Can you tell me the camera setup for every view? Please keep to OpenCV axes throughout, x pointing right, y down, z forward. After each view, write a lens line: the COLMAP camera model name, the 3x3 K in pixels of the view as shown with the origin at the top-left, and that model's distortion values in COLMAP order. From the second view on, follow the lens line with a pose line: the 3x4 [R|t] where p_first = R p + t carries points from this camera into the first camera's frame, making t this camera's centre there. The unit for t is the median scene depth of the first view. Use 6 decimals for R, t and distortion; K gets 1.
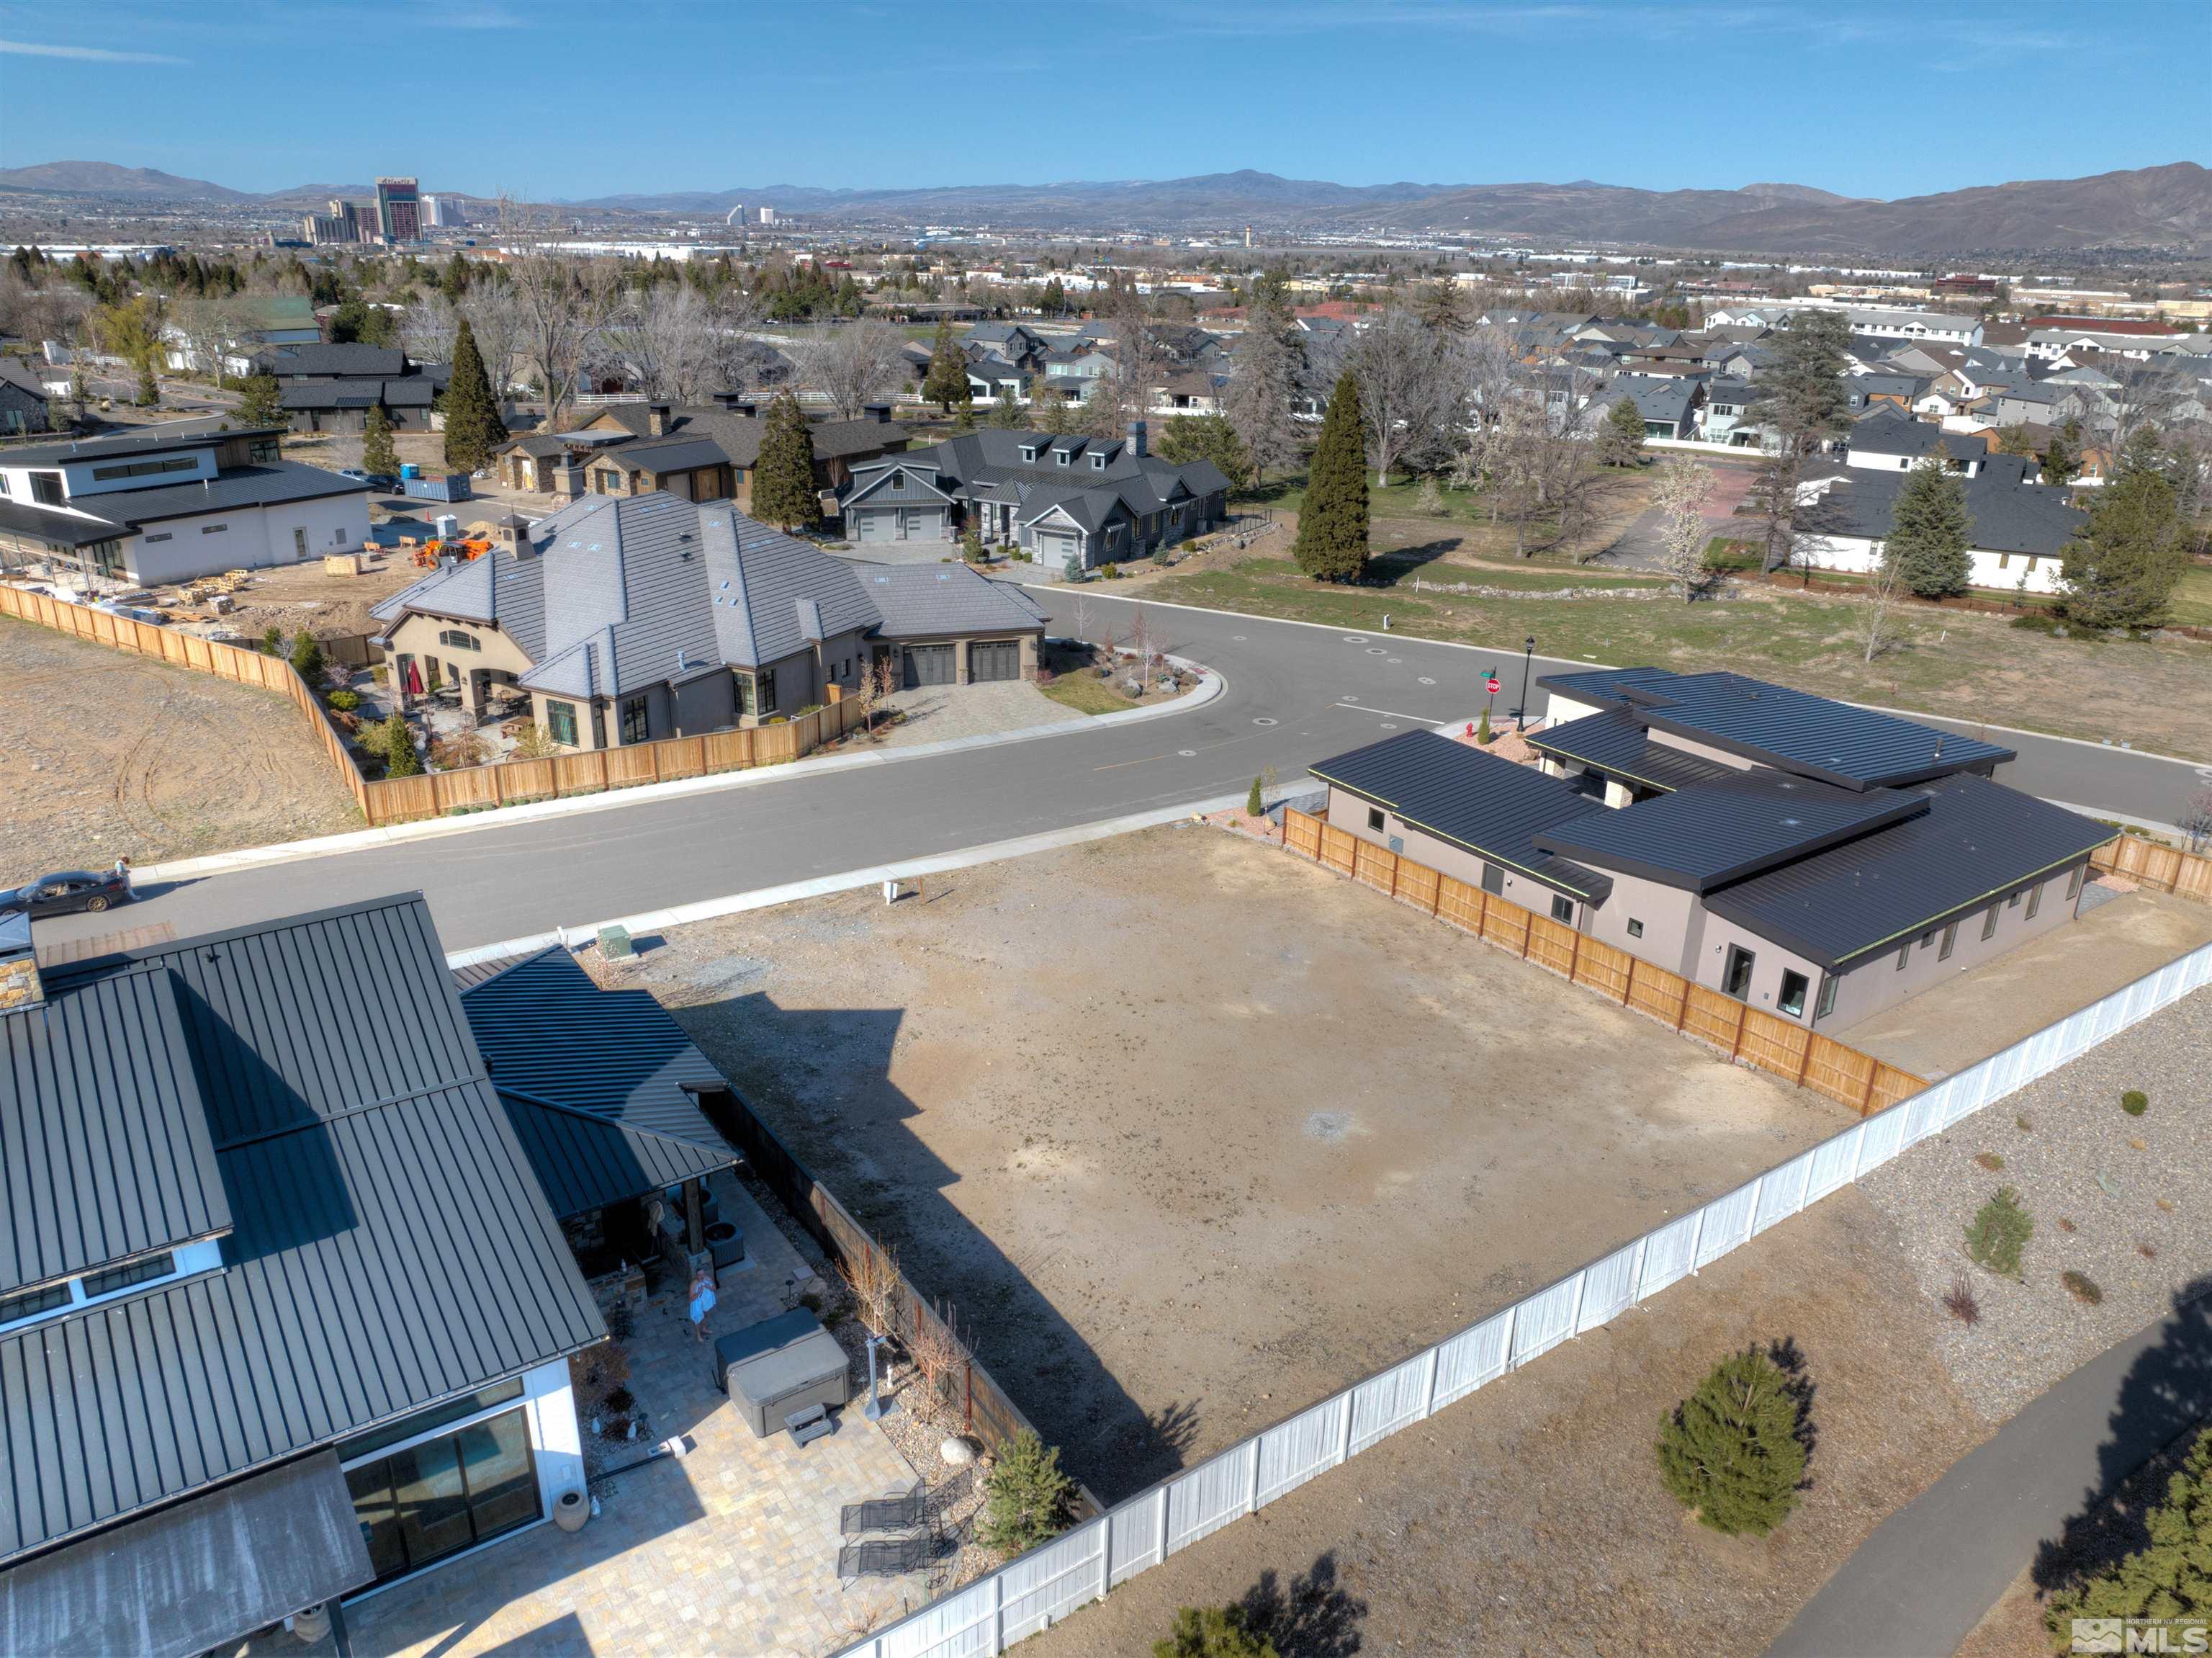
lens RADIAL K [[1554.2, 0, 1101.7], [0, 1554.2, 816.2], [0, 0, 1]] dist [-0.028545, -0.022049]
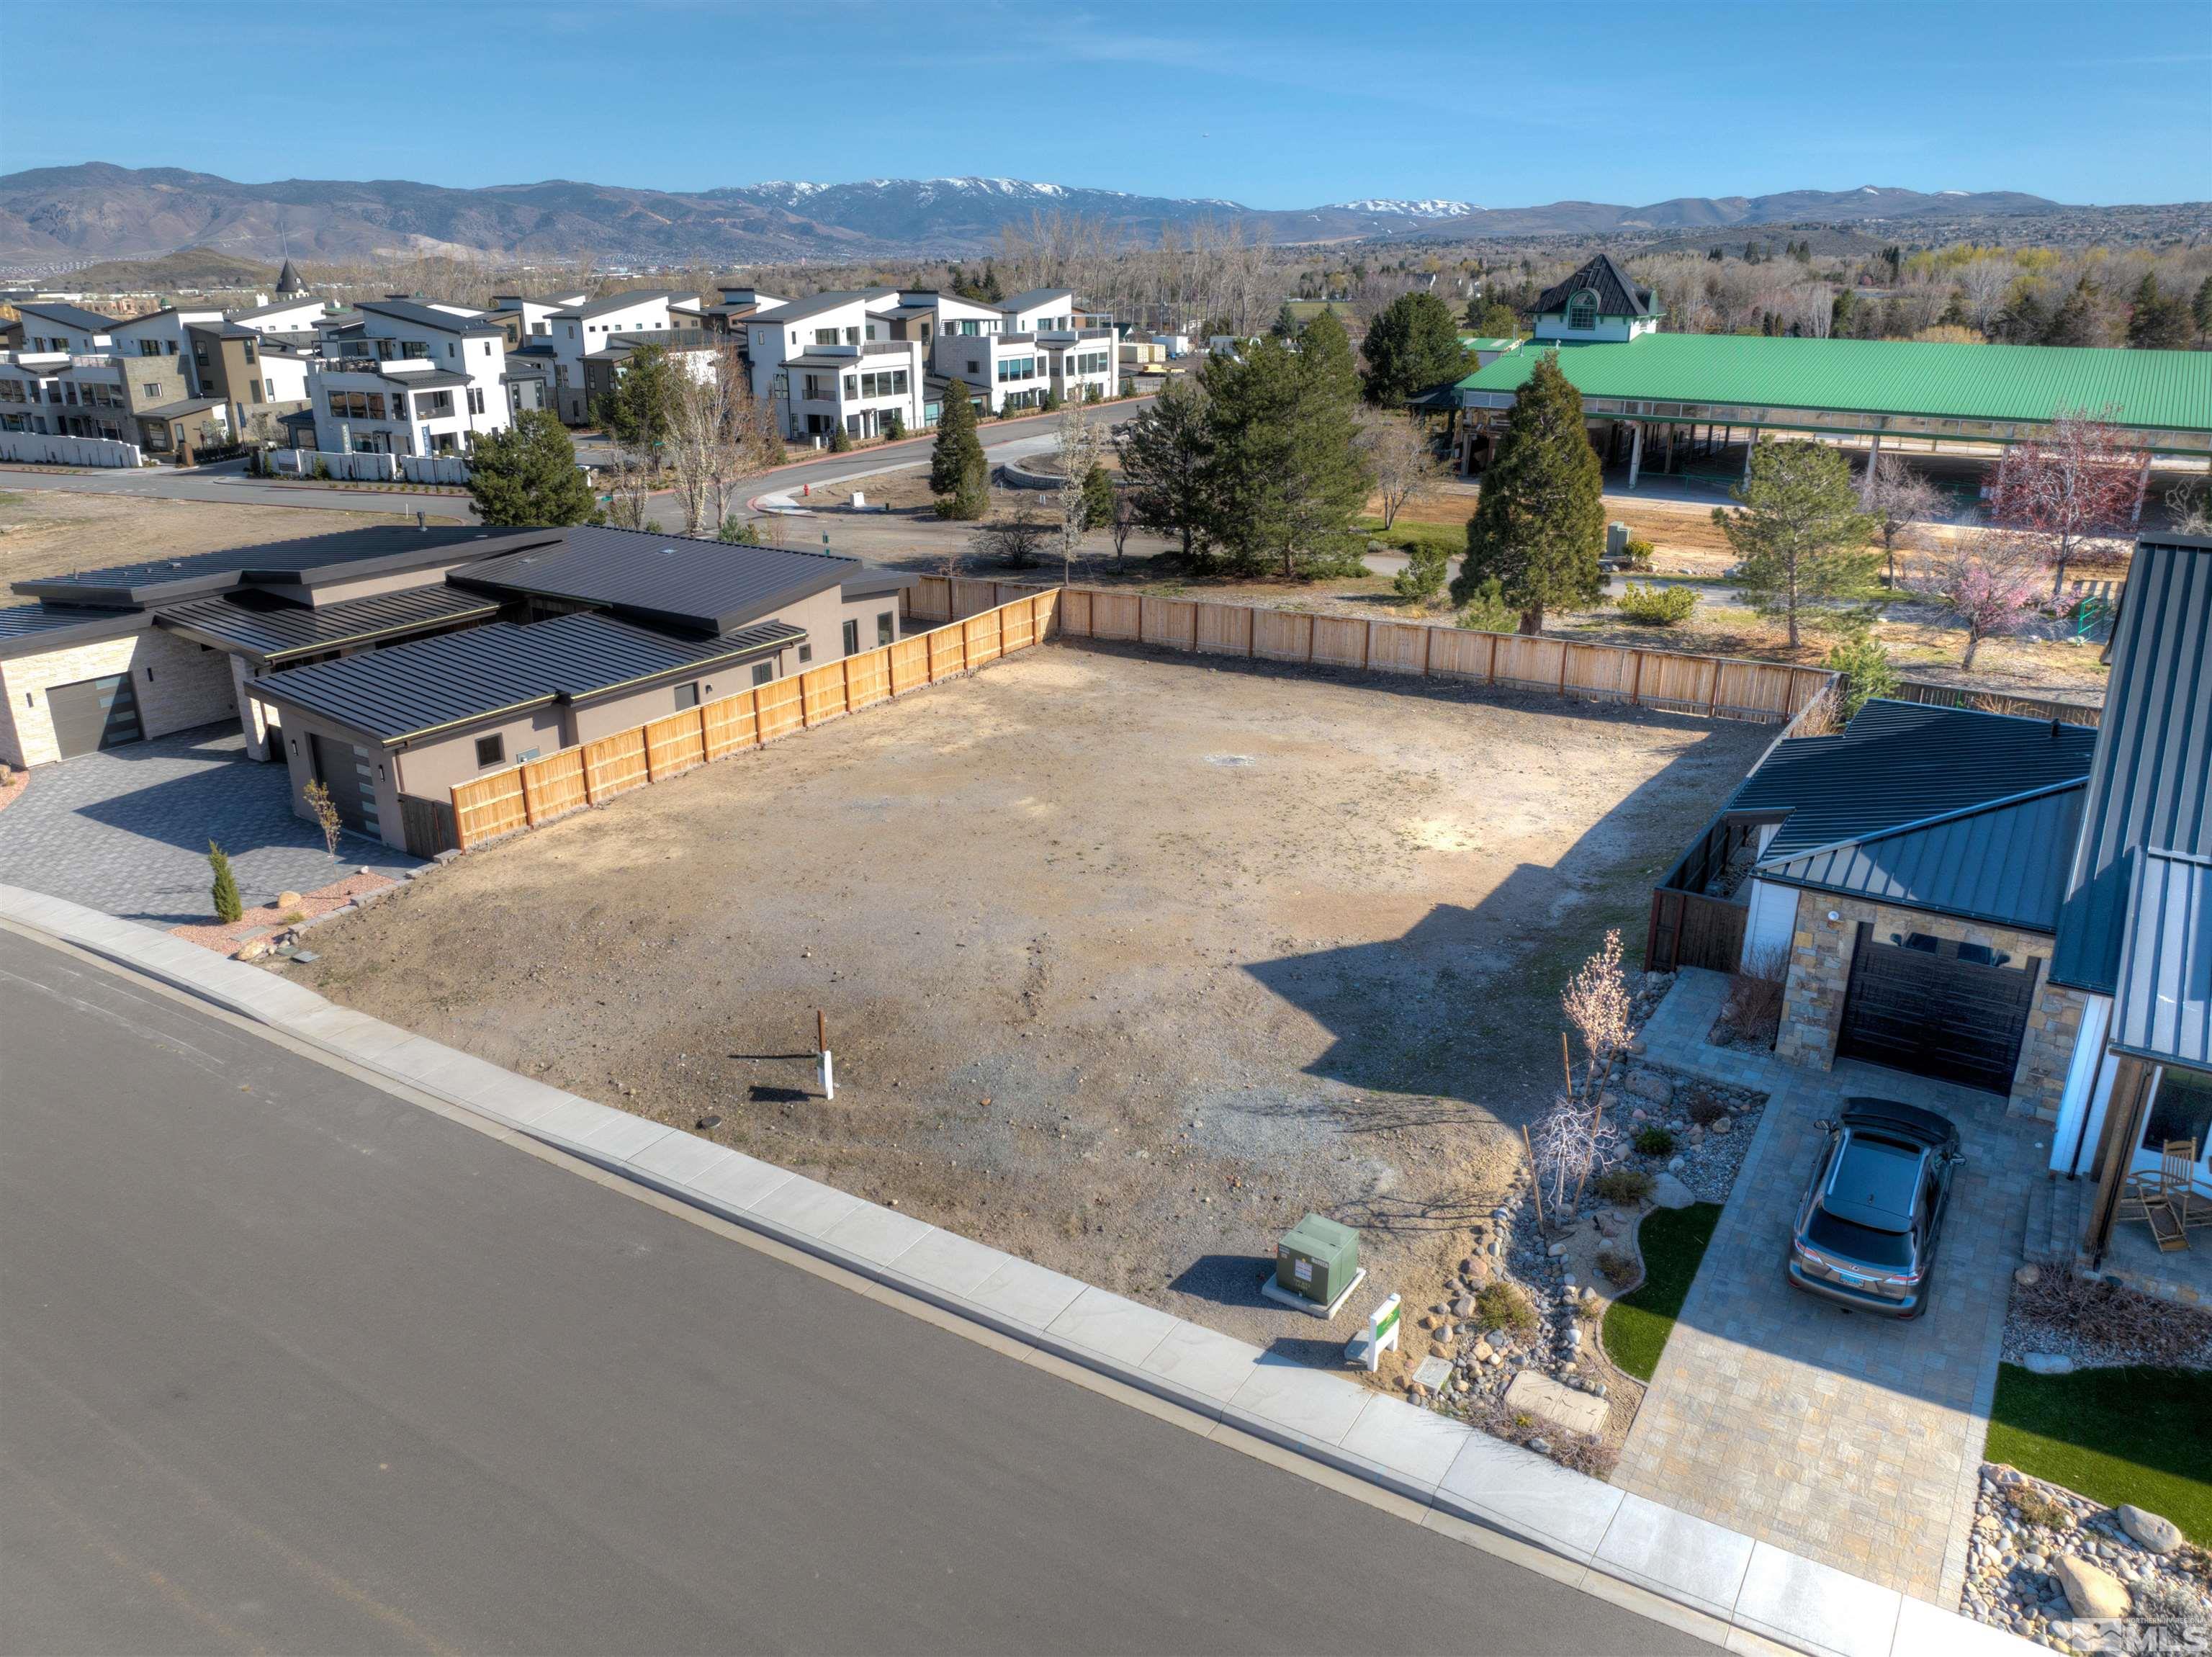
lens RADIAL K [[1554.1, 0, 1101.7], [0, 1554.1, 815.7], [0, 0, 1]] dist [-0.028545, -0.022049]
pose [[-0.377035, -0.328180, 0.866108, -0.380831], [0.327078, 0.827694, 0.456008, -0.142769], [-0.866525, 0.455216, -0.204729, 0.666269]]
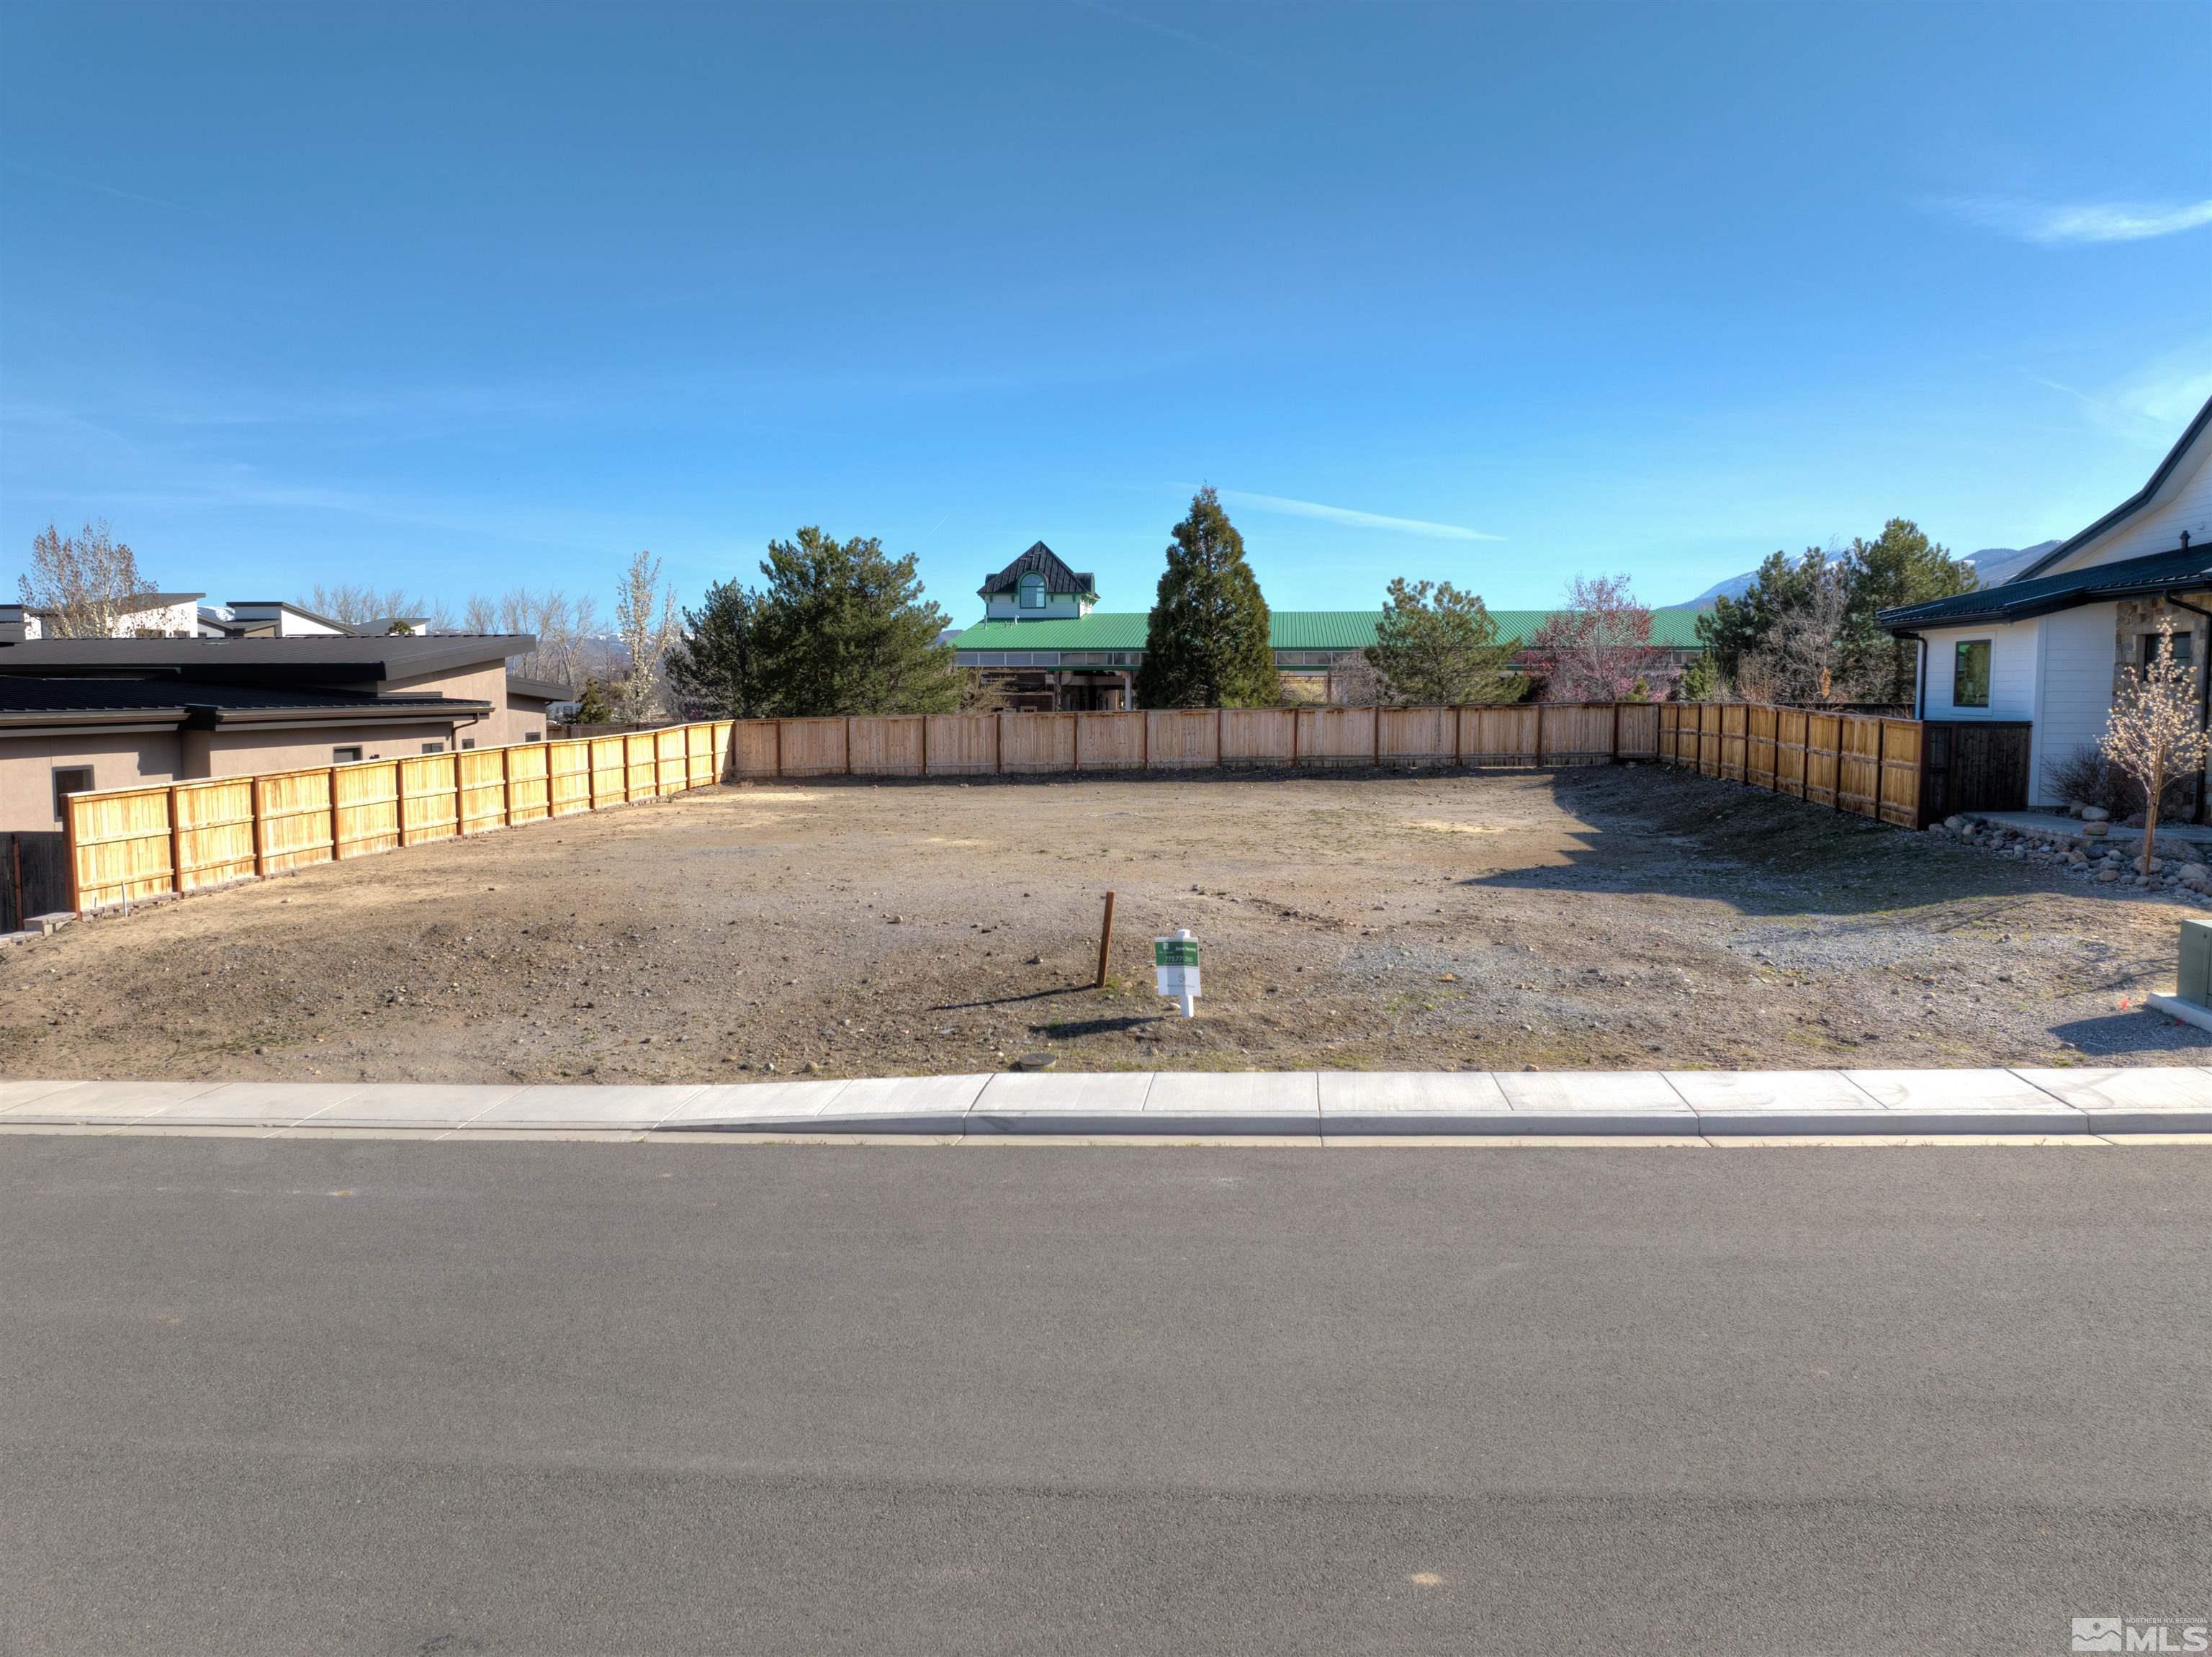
lens RADIAL K [[1554.1, 0, 1101.7], [0, 1554.1, 815.7], [0, 0, 1]] dist [-0.028545, -0.022049]
pose [[-0.747941, -0.071089, 0.659947, -0.207482], [0.227161, 0.906797, 0.355130, -0.052651], [-0.623684, 0.415531, -0.662082, 0.796894]]
